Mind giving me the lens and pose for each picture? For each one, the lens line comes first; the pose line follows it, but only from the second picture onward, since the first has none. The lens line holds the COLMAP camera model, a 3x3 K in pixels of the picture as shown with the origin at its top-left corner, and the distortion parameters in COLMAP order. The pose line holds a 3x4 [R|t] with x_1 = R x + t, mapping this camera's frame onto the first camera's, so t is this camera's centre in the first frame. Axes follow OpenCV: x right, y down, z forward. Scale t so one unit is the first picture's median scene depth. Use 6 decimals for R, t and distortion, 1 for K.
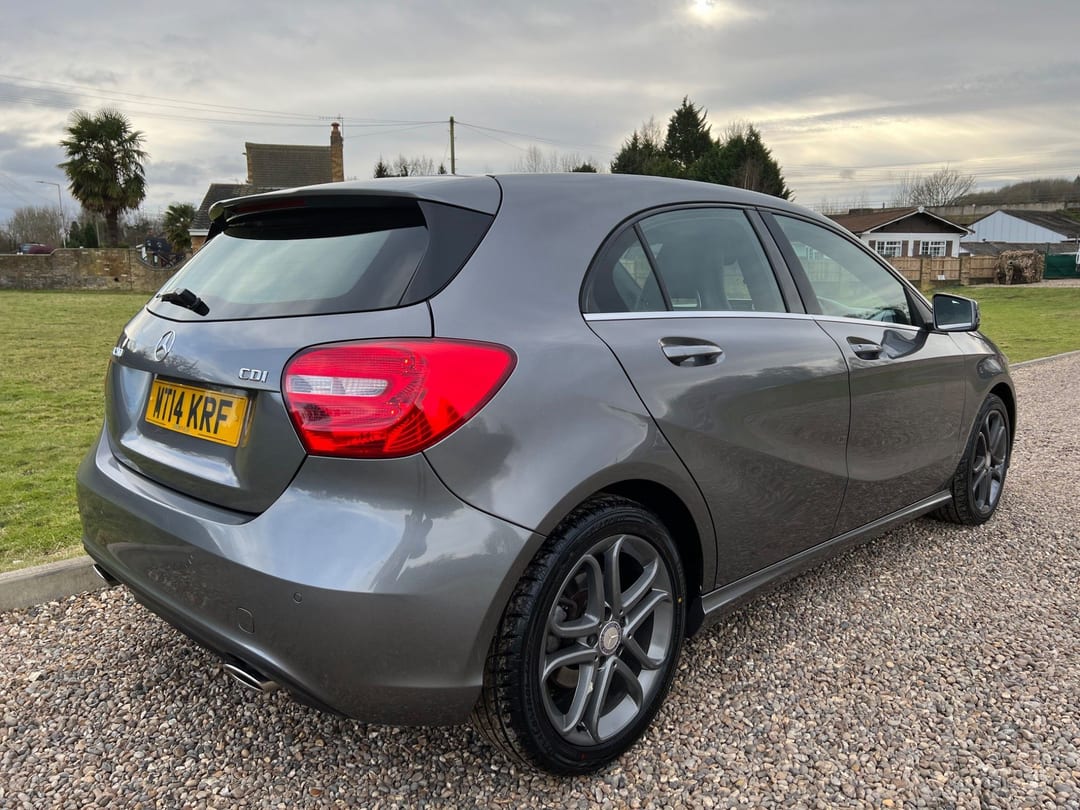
lens RADIAL K [[897.0, 0, 533.3], [0, 897.0, 402.0], [0, 0, 1]] dist [0.016926, -0.009800]
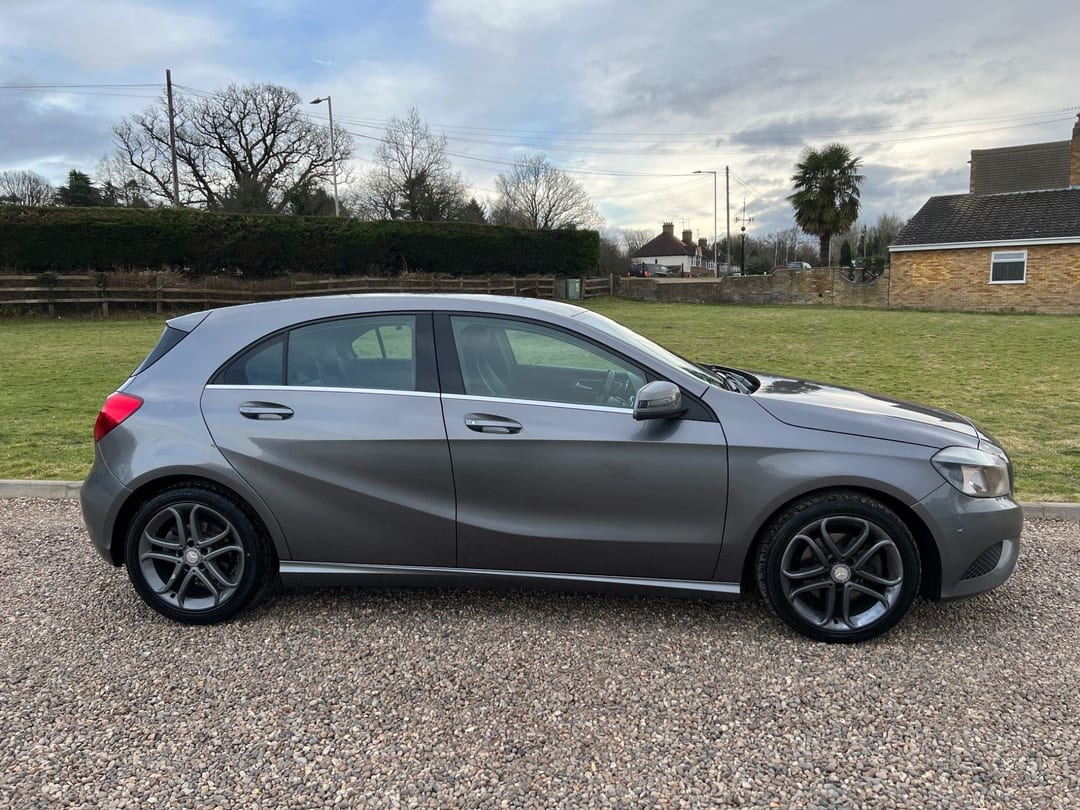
lens RADIAL K [[883.9, 0, 540.0], [0, 883.9, 405.0], [0, 0, 1]] dist [0.055871, -0.000212]
pose [[0.621098, 0.088385, -0.778733, 0.193414], [-0.086143, 0.995299, 0.044259, -0.018908], [0.778984, 0.039593, 0.625792, 0.040137]]
